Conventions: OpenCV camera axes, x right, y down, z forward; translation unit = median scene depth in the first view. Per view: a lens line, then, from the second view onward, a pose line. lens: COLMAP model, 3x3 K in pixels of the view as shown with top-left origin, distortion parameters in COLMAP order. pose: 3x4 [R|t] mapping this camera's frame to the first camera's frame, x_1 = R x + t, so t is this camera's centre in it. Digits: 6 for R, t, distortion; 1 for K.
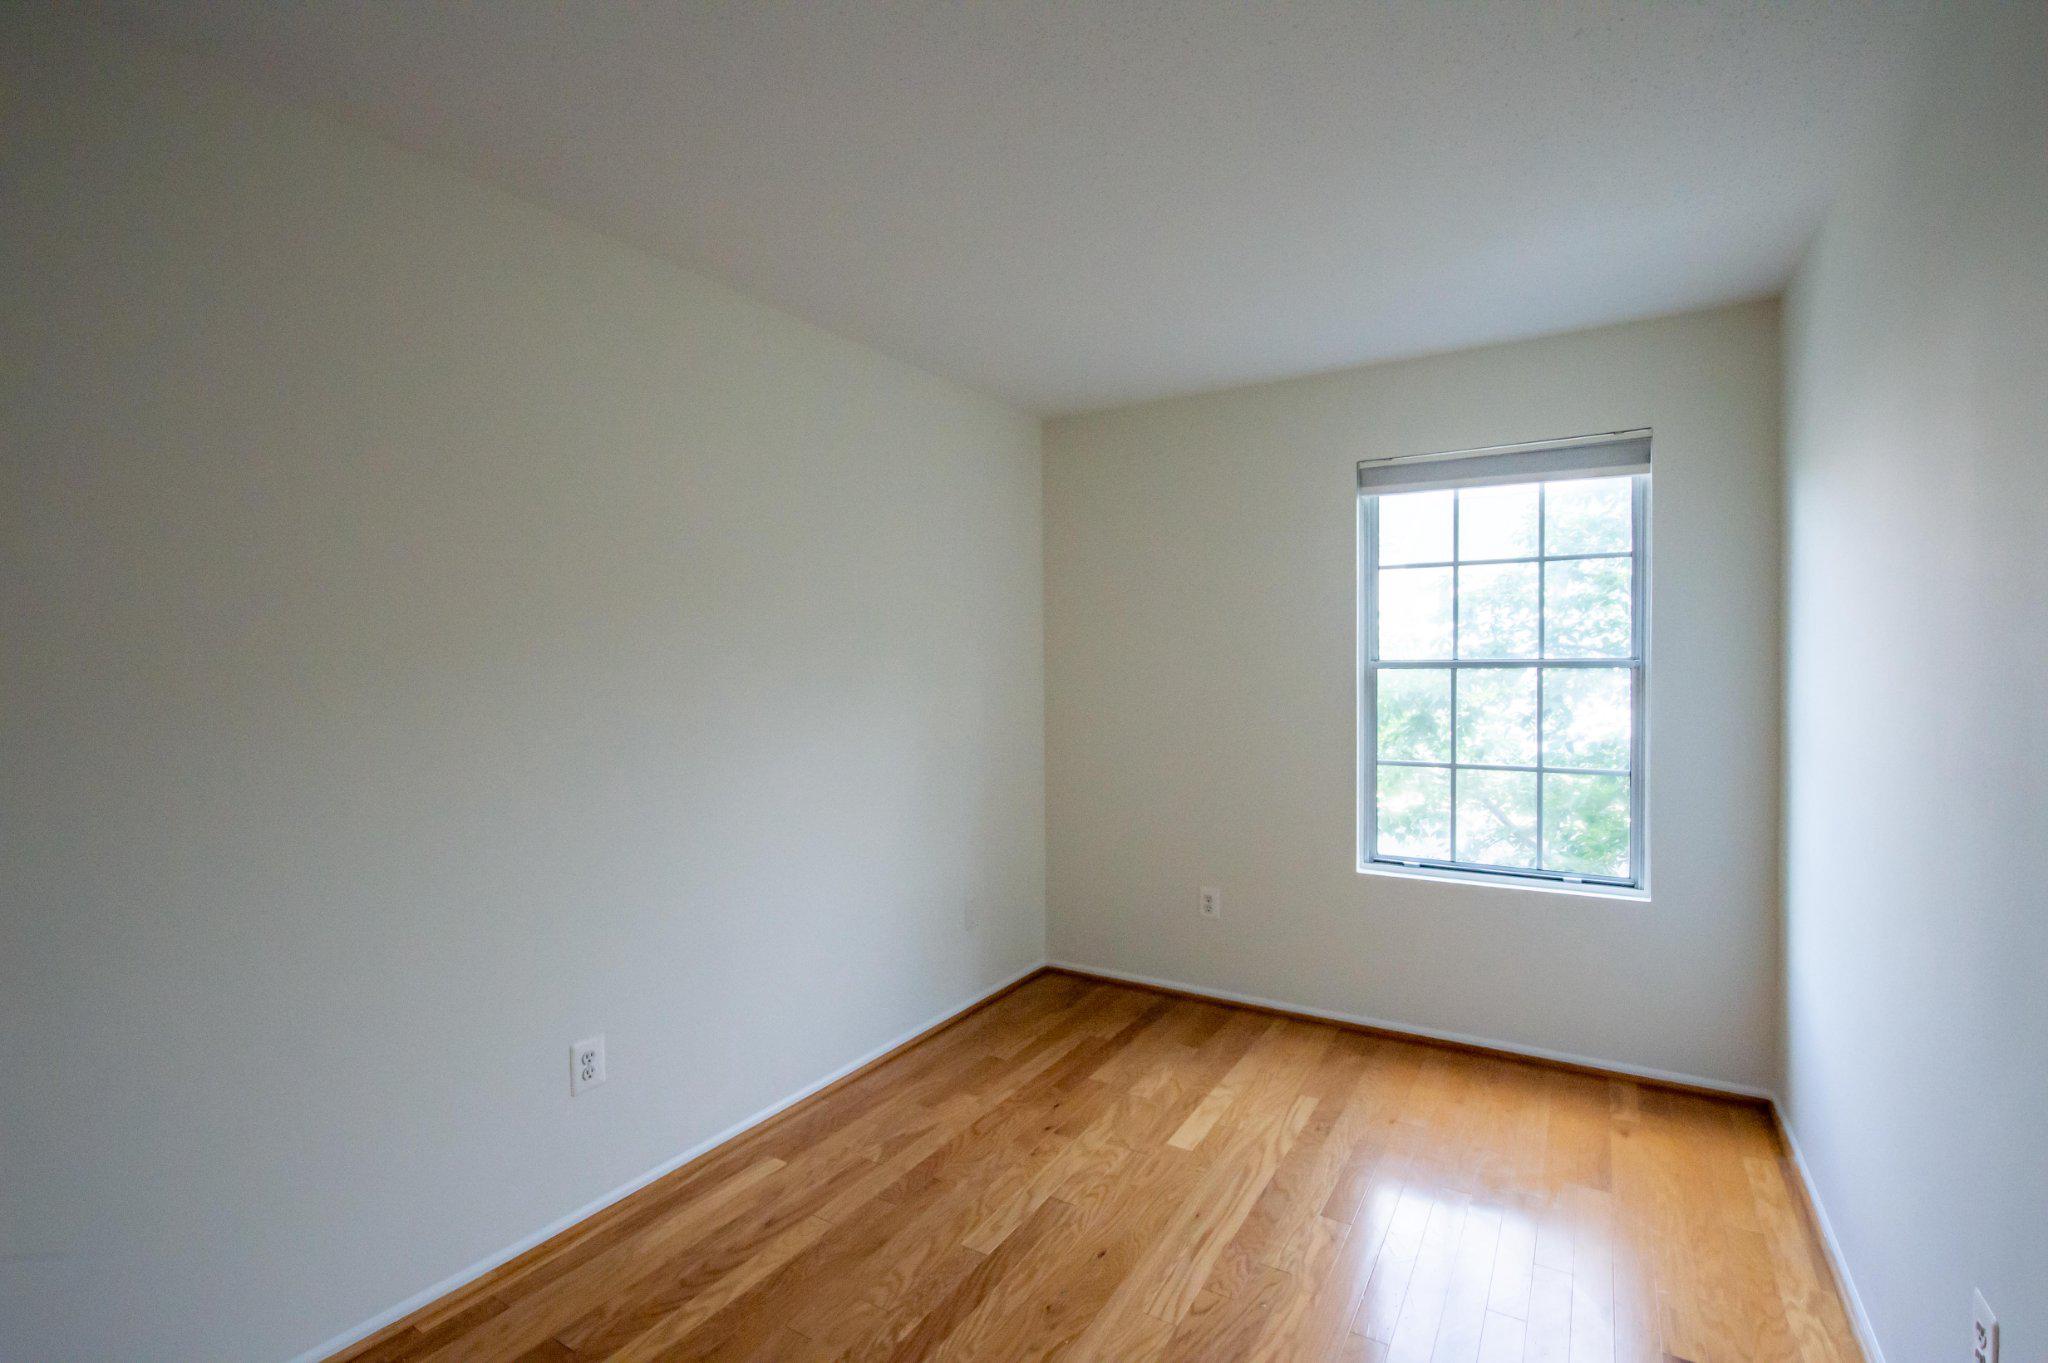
lens RADIAL K [[930.5, 0, 1022.6], [0, 930.5, 679.8], [0, 0, 1]] dist [-0.011033, -0.001273]
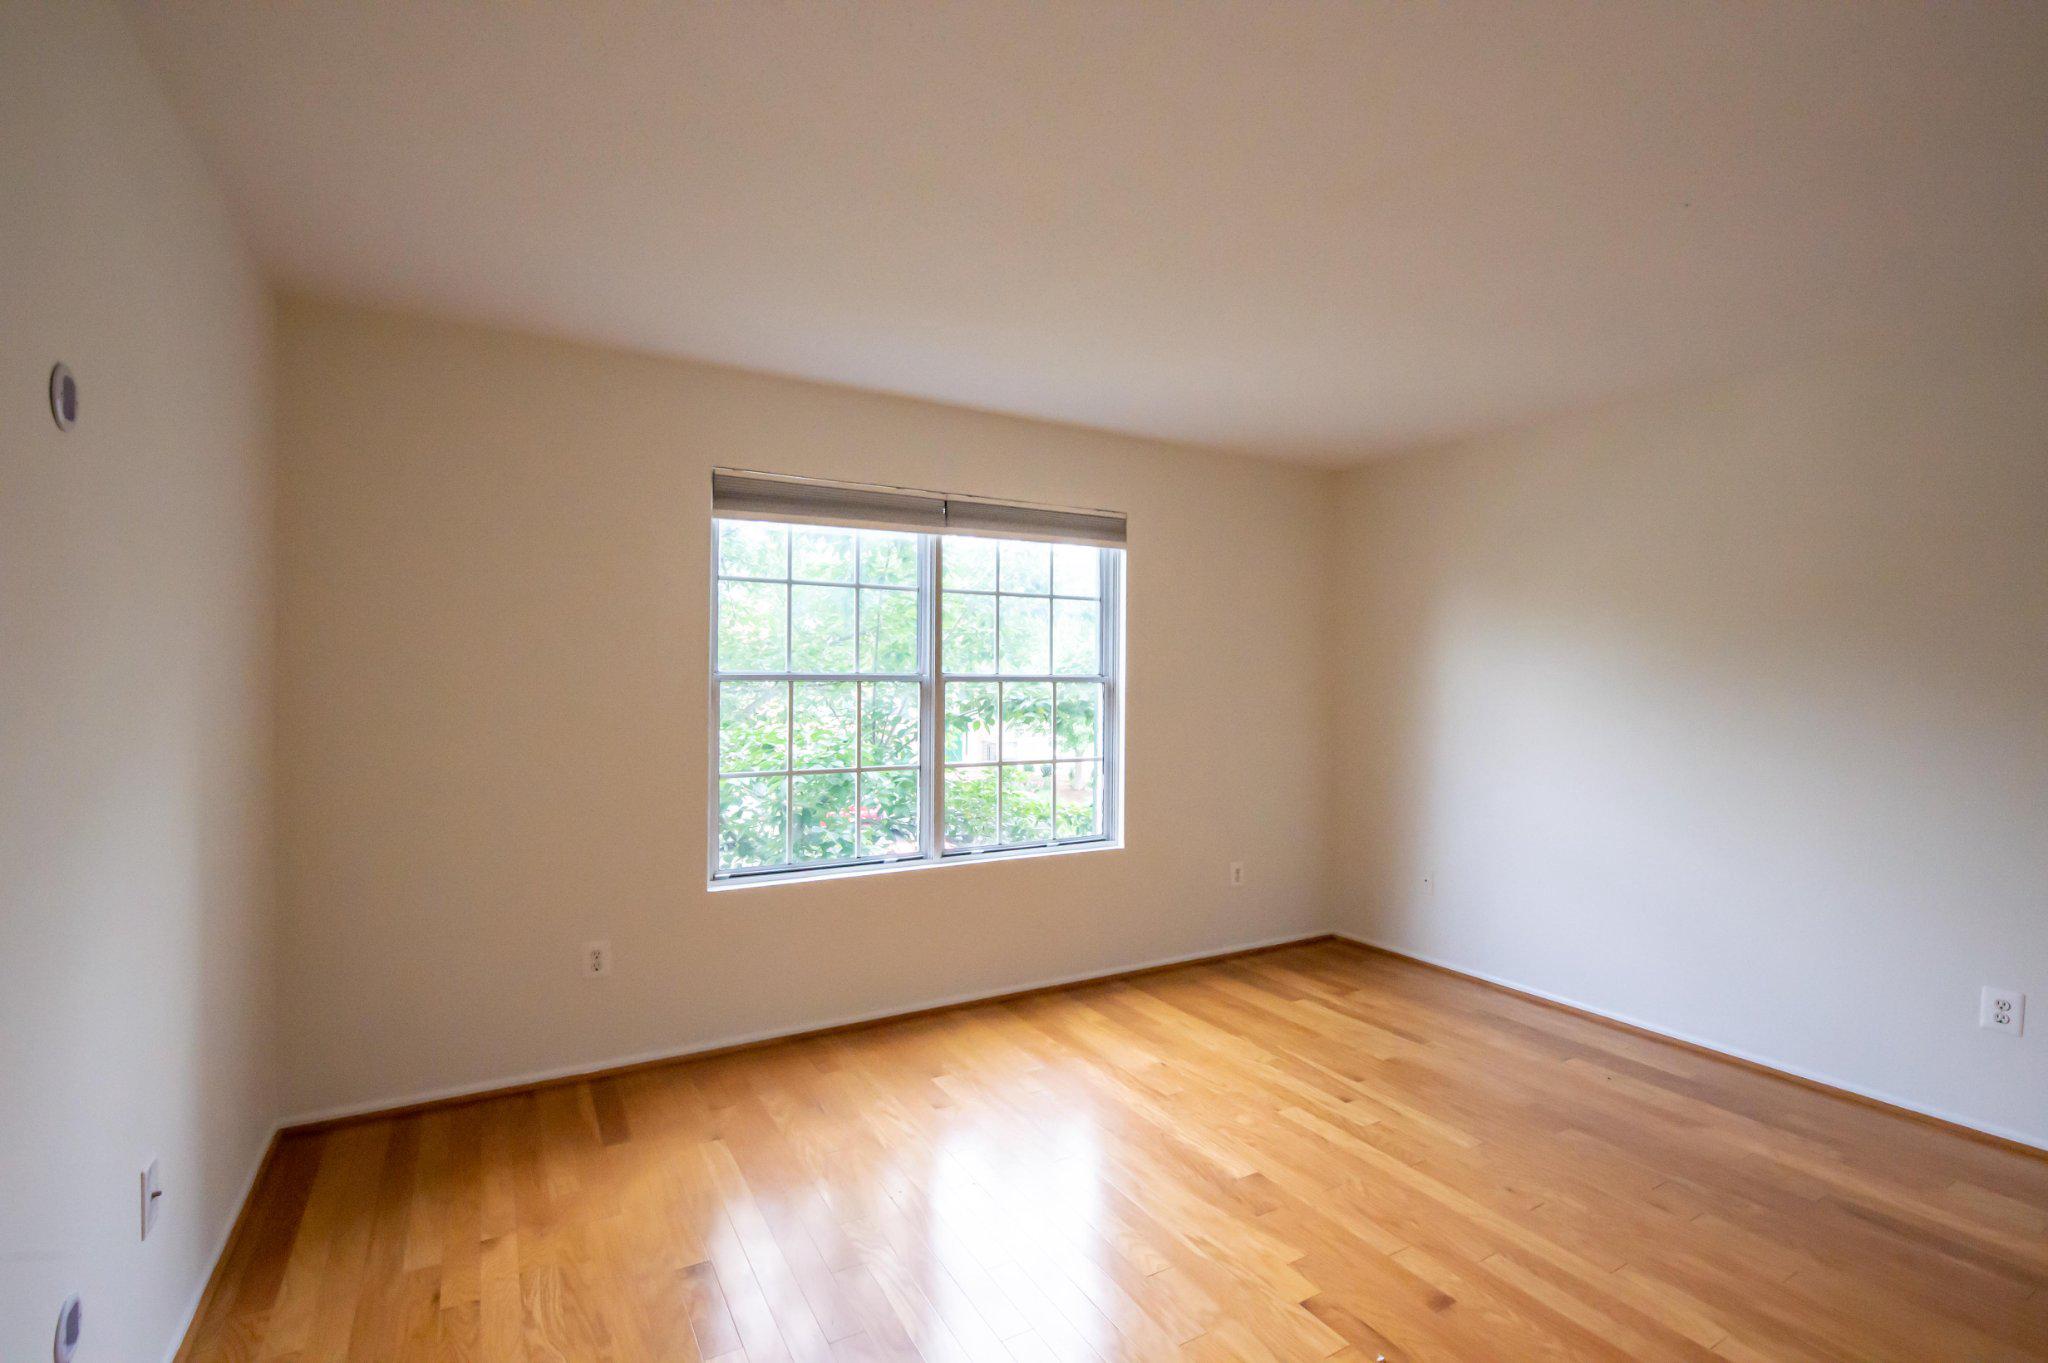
lens RADIAL K [[962.4, 0, 1047.8], [0, 962.4, 686.5], [0, 0, 1]] dist [-0.000018, -0.000239]
pose [[0.468875, -0.001298, 0.883264, -0.391024], [0.007461, 0.999969, -0.002491, -0.001446], [-0.883233, 0.007758, 0.468870, 0.239455]]
